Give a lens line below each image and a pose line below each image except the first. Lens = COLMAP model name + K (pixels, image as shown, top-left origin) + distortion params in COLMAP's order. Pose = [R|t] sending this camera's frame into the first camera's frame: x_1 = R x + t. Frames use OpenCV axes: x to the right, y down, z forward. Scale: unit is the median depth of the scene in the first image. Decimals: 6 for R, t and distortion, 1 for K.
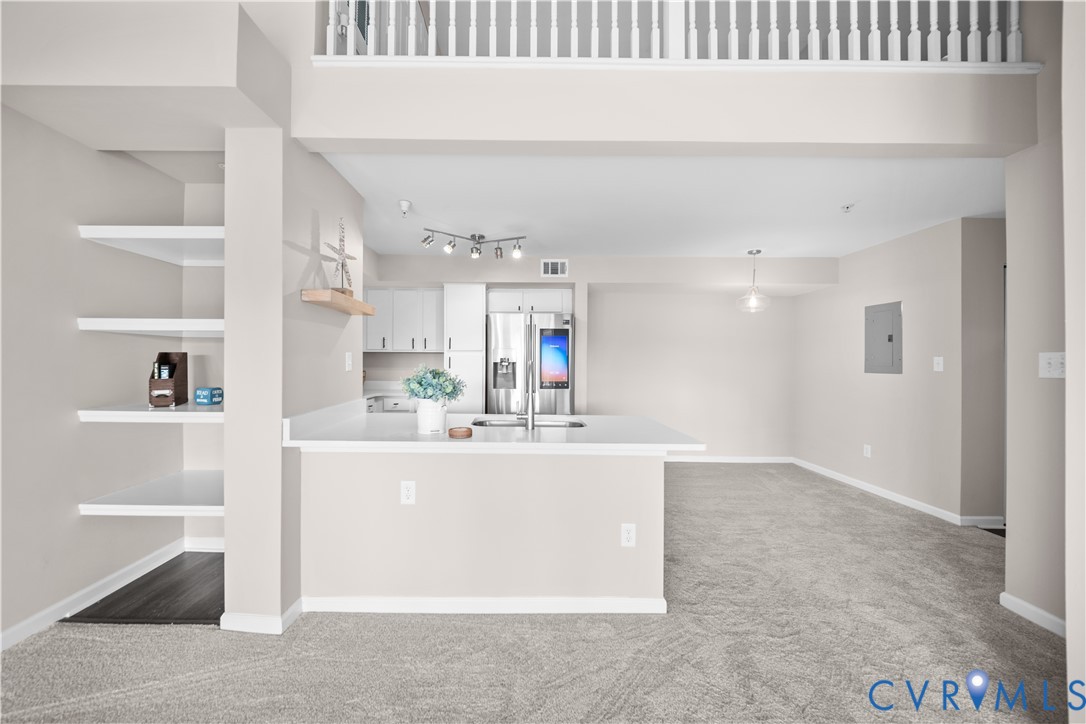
lens RADIAL K [[388.5, 0, 518.6], [0, 388.5, 361.1], [0, 0, 1]] dist [-0.010295, -0.000195]
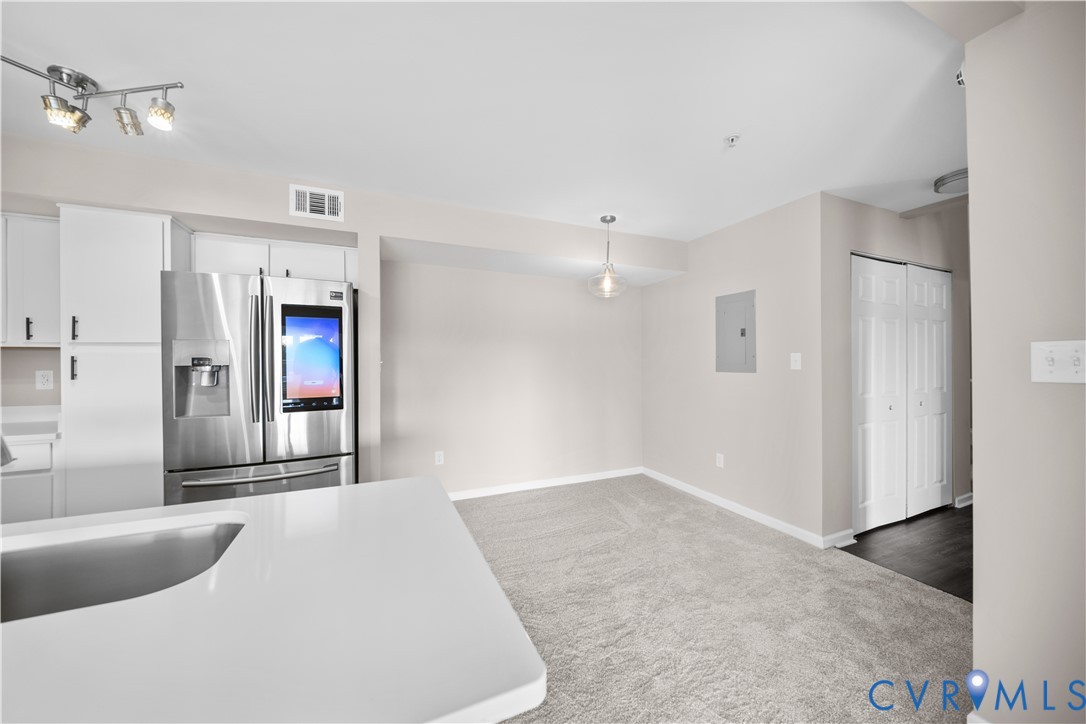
lens RADIAL K [[384.2, 0, 543.0], [0, 384.2, 362.0], [0, 0, 1]] dist [0.000145, -0.000022]
pose [[0.914044, -0.010266, 0.405485, 0.186004], [0.009092, 0.999947, 0.004821, -0.000115], [-0.405513, -0.000720, 0.914089, 0.371555]]
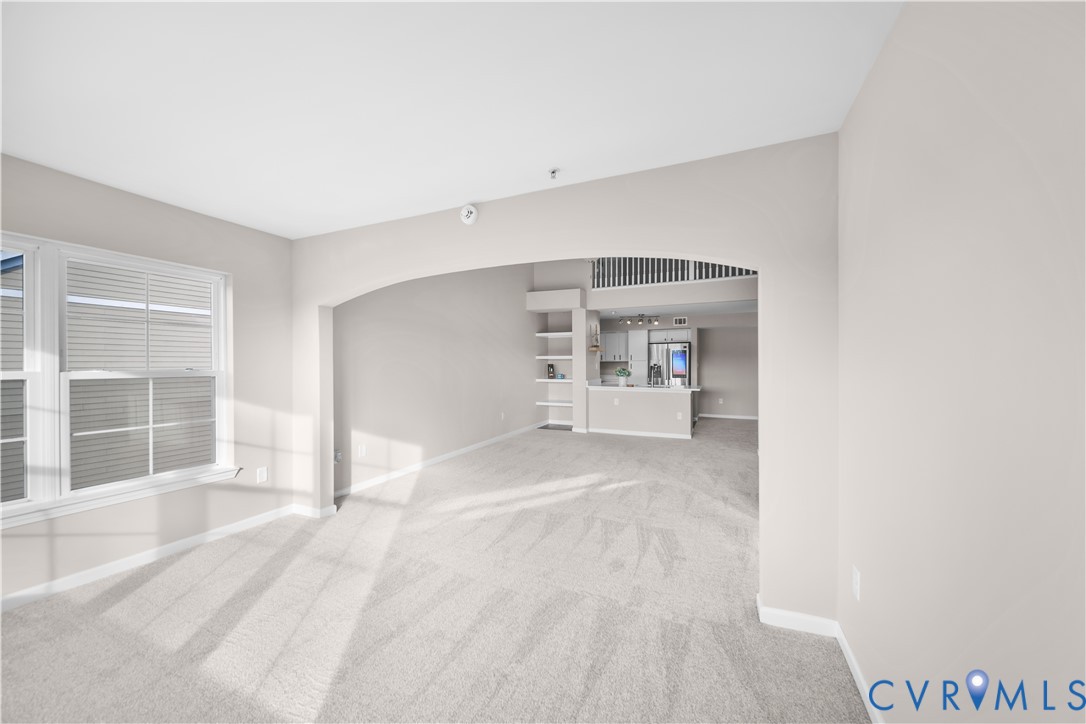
lens RADIAL K [[384.2, 0, 543.0], [0, 384.2, 362.0], [0, 0, 1]] dist [0.000145, -0.000022]
pose [[0.908747, -0.009738, -0.417234, 0.319231], [0.007795, 0.999949, -0.006360, -0.011327], [0.417275, 0.002527, 0.908777, -1.370449]]
